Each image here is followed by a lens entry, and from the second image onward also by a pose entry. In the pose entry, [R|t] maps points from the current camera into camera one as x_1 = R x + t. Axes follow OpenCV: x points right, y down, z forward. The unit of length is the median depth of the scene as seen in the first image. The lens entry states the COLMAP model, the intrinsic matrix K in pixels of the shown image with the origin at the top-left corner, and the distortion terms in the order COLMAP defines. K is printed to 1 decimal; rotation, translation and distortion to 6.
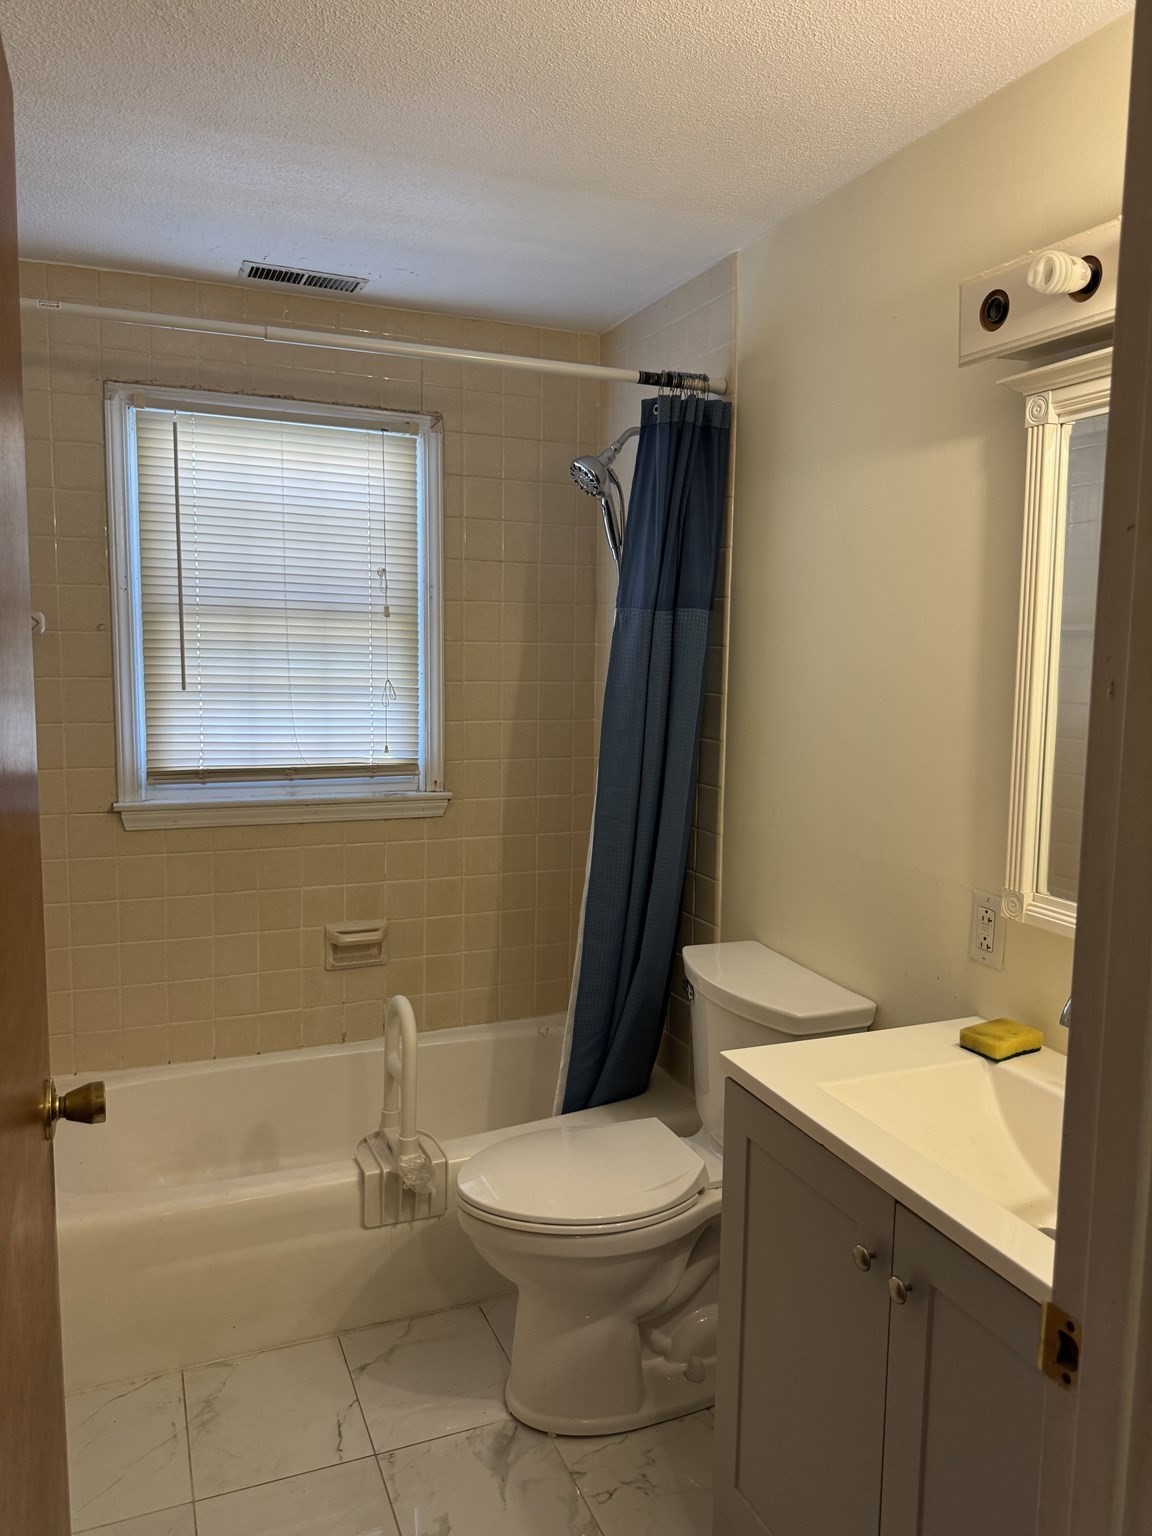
lens RADIAL K [[1067.3, 0, 576.0], [0, 1067.3, 768.0], [0, 0, 1]] dist [0.000643, -0.000487]
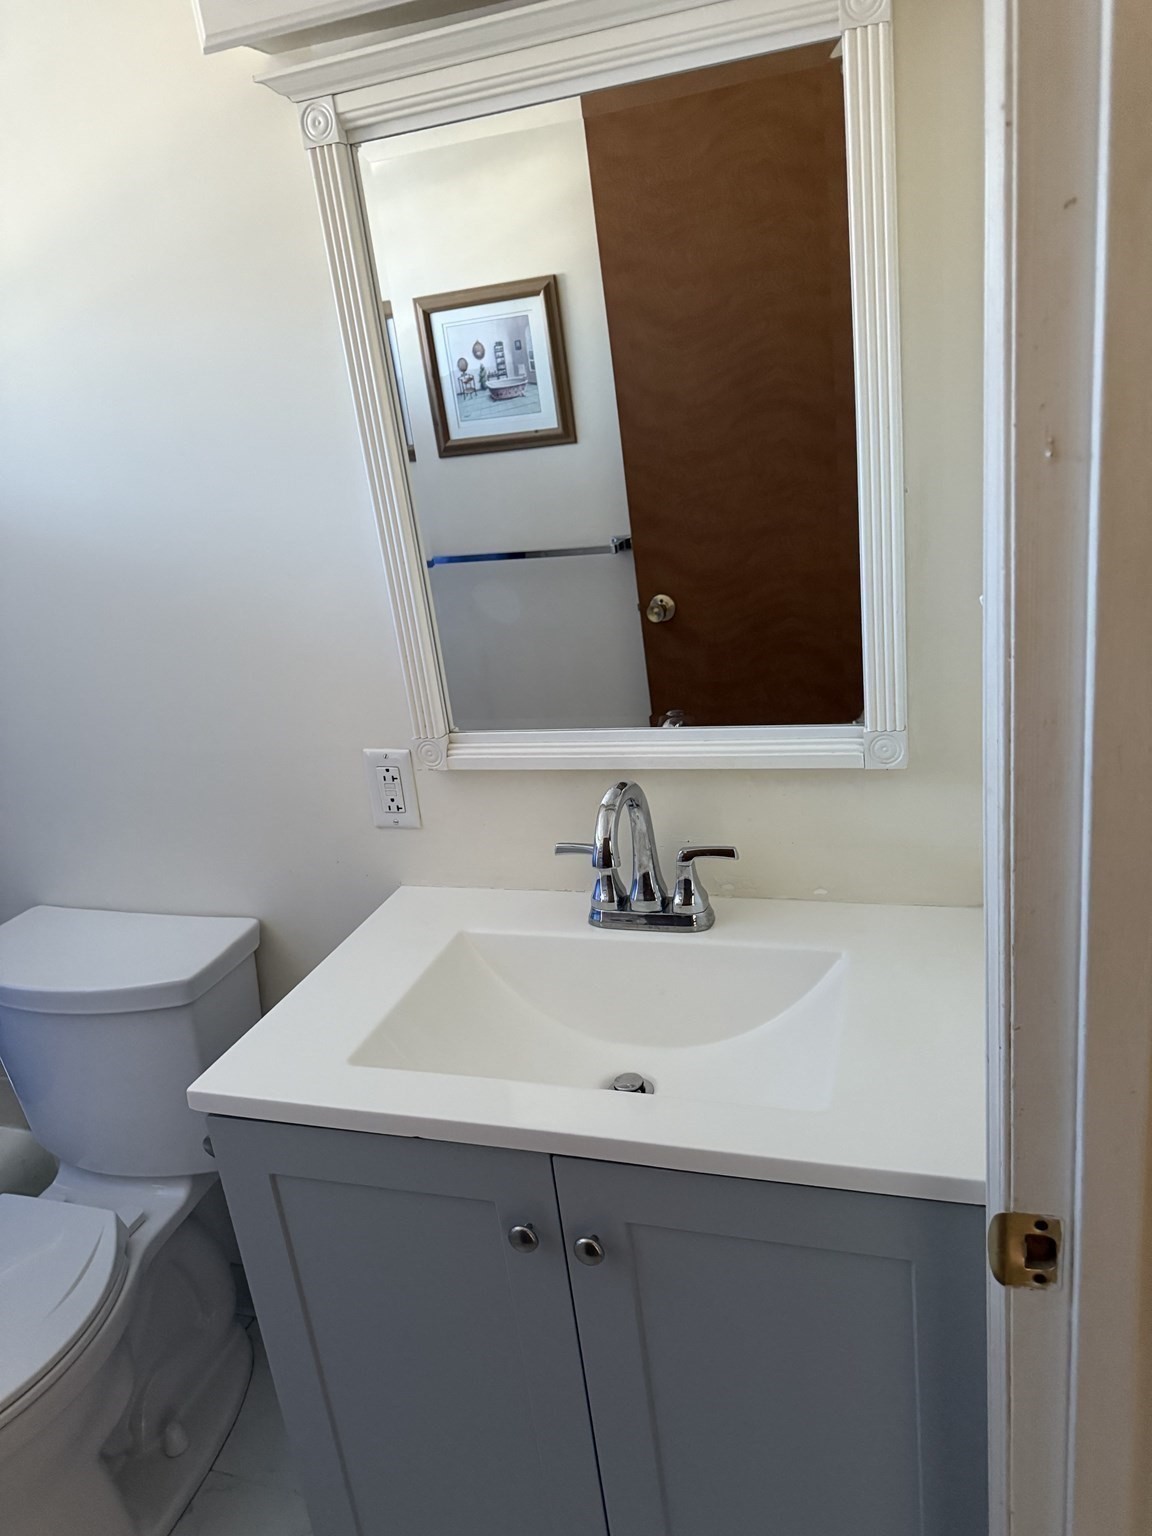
lens RADIAL K [[1059.1, 0, 576.0], [0, 1059.1, 745.2], [0, 0, 1]] dist [0.002467, 0.001646]
pose [[0.636558, -0.317171, 0.702991, -0.108183], [0.213413, 0.948368, 0.234634, -0.050556], [-0.741114, 0.000669, 0.671379, 0.319059]]
